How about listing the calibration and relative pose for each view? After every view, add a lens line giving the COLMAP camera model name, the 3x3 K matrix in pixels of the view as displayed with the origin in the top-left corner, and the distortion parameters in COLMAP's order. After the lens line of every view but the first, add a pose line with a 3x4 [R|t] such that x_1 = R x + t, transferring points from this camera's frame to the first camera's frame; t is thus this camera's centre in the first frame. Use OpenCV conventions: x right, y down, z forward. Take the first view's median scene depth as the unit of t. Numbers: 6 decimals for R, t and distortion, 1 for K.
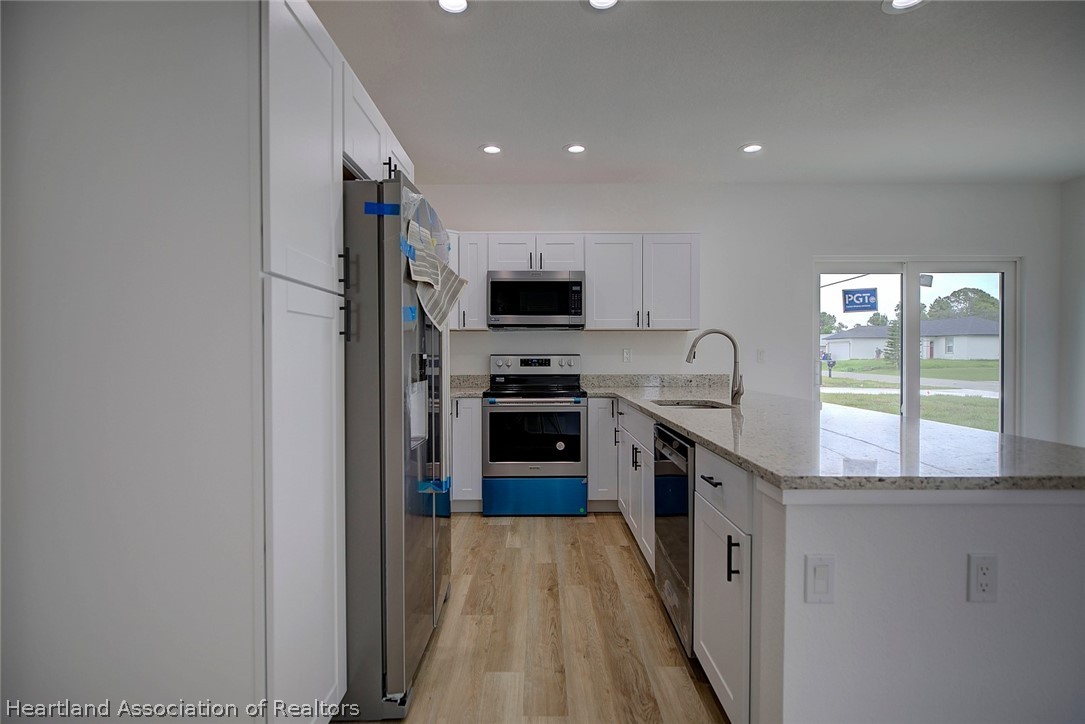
lens RADIAL K [[553.1, 0, 542.5], [0, 553.1, 362.0], [0, 0, 1]] dist [0.000224, 0.000045]
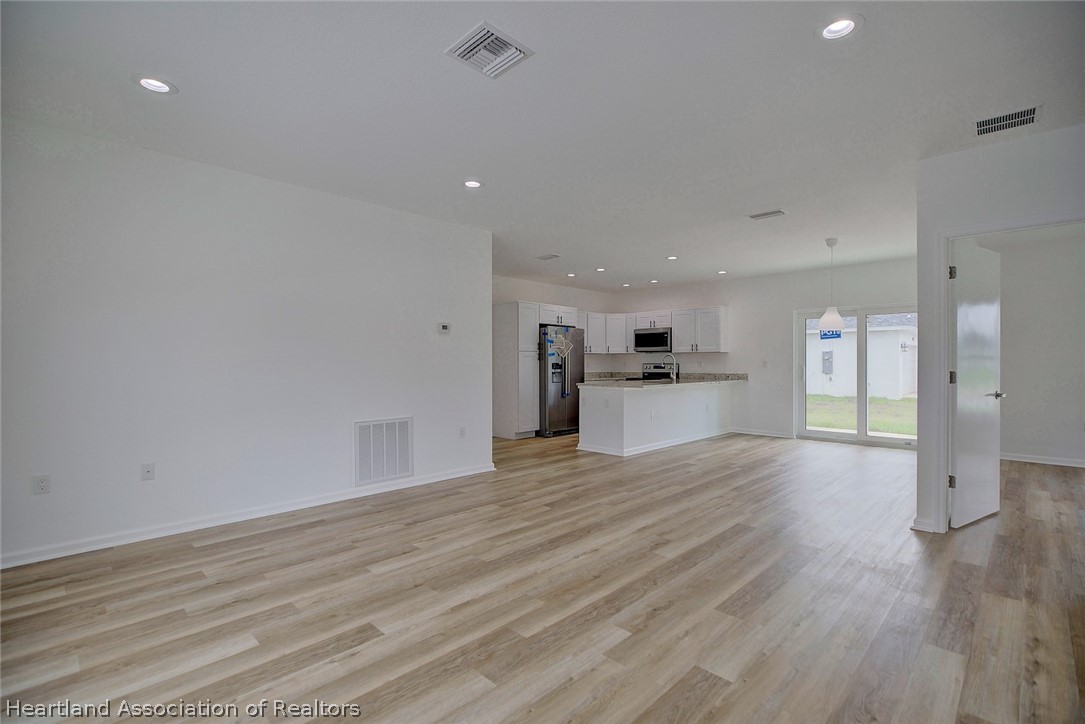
lens RADIAL K [[493.9, 0, 543.0], [0, 493.9, 364.5], [0, 0, 1]] dist [-0.002910, -0.000215]
pose [[0.708579, 0.002995, -0.705625, 1.144096], [-0.010983, 0.999917, -0.006784, 0.010032], [0.705546, 0.012557, 0.708553, -0.826595]]
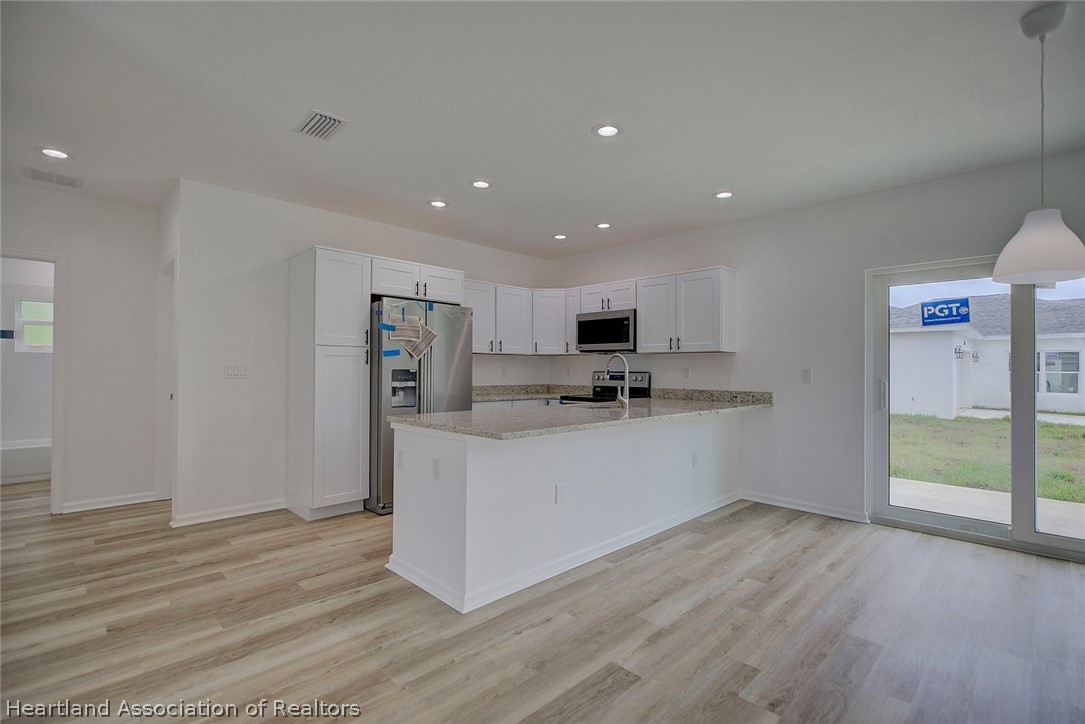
lens RADIAL K [[493.9, 0, 543.0], [0, 493.9, 364.5], [0, 0, 1]] dist [-0.002910, -0.000215]
pose [[0.699597, -0.000484, -0.714538, 0.759132], [-0.018897, 0.999637, -0.019179, -0.004829], [0.714288, 0.026920, 0.699334, 0.024959]]
